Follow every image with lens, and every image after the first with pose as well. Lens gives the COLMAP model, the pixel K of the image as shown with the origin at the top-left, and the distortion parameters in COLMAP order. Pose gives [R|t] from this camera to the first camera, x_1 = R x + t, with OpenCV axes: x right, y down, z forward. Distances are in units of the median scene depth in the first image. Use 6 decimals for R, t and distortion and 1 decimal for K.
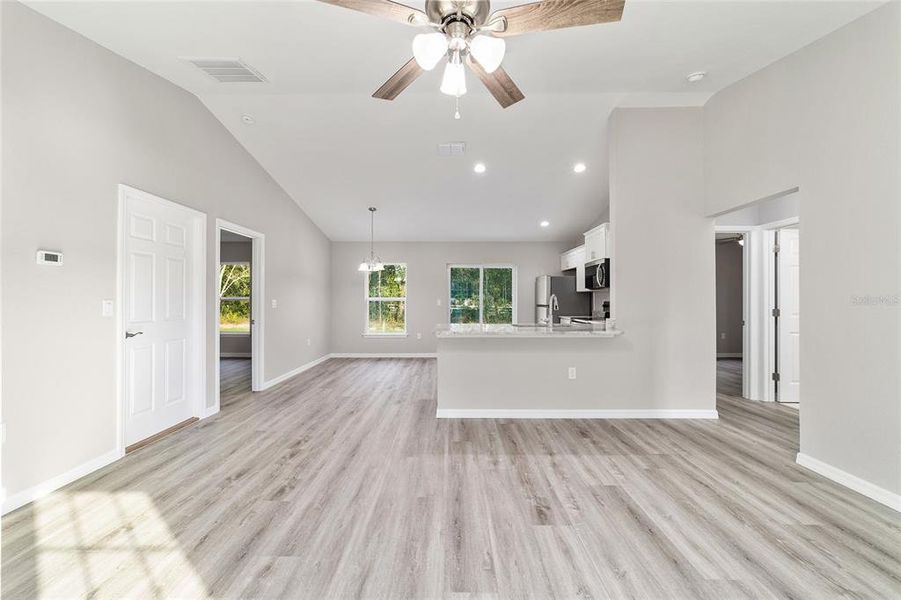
lens RADIAL K [[345.9, 0, 449.2], [0, 345.9, 298.0], [0, 0, 1]] dist [-0.018311, 0.008848]
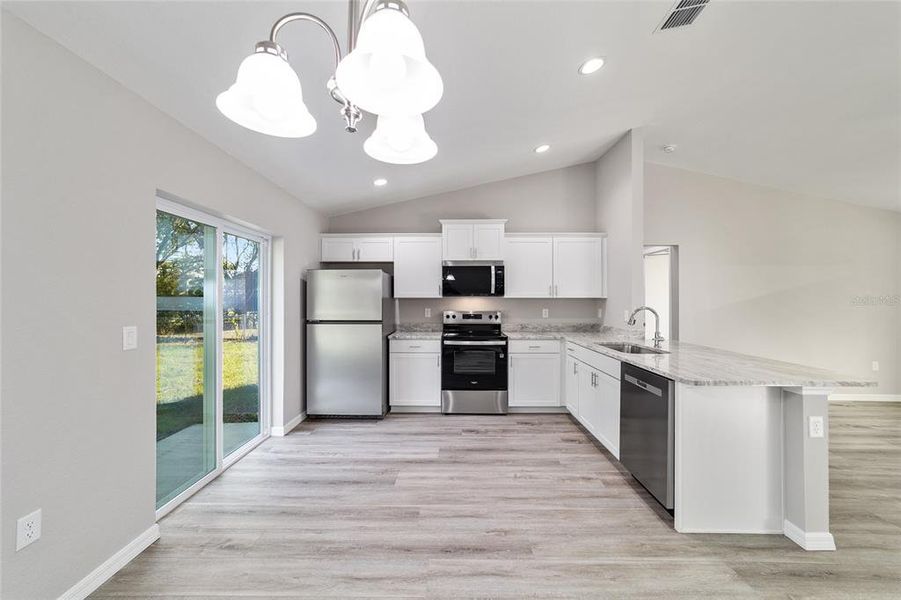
lens RADIAL K [[345.9, 0, 449.2], [0, 345.9, 298.0], [0, 0, 1]] dist [-0.018311, 0.008848]
pose [[0.000023, 0.002086, 0.999998, -0.724624], [-0.003632, 0.999991, -0.002086, -0.039323], [-0.999993, -0.003632, 0.000030, 2.054263]]
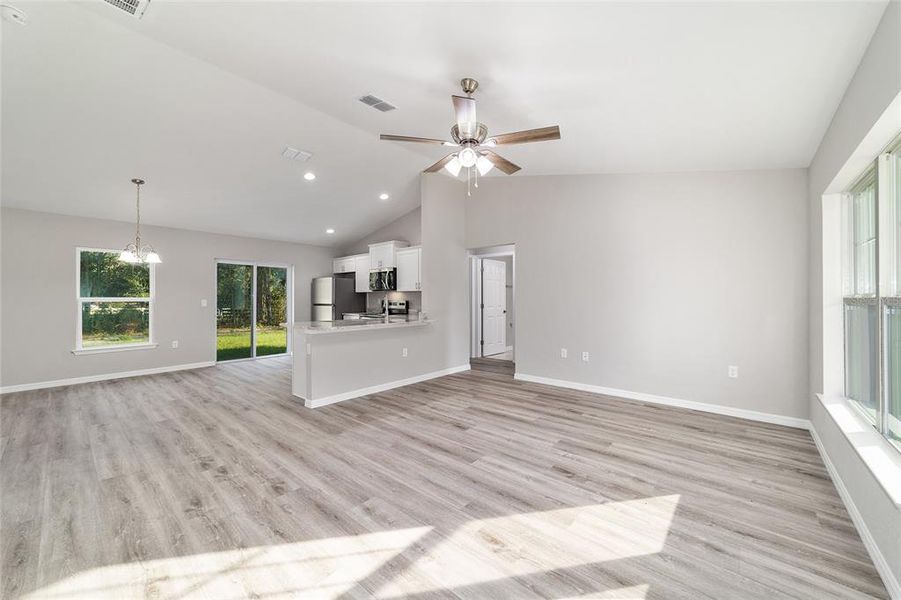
lens RADIAL K [[345.9, 0, 449.2], [0, 345.9, 298.0], [0, 0, 1]] dist [-0.018311, 0.008848]
pose [[0.649927, -0.001206, 0.759996, -0.746979], [-0.000018, 0.999999, 0.001602, -0.001690], [-0.759997, -0.001055, 0.649926, -0.038056]]
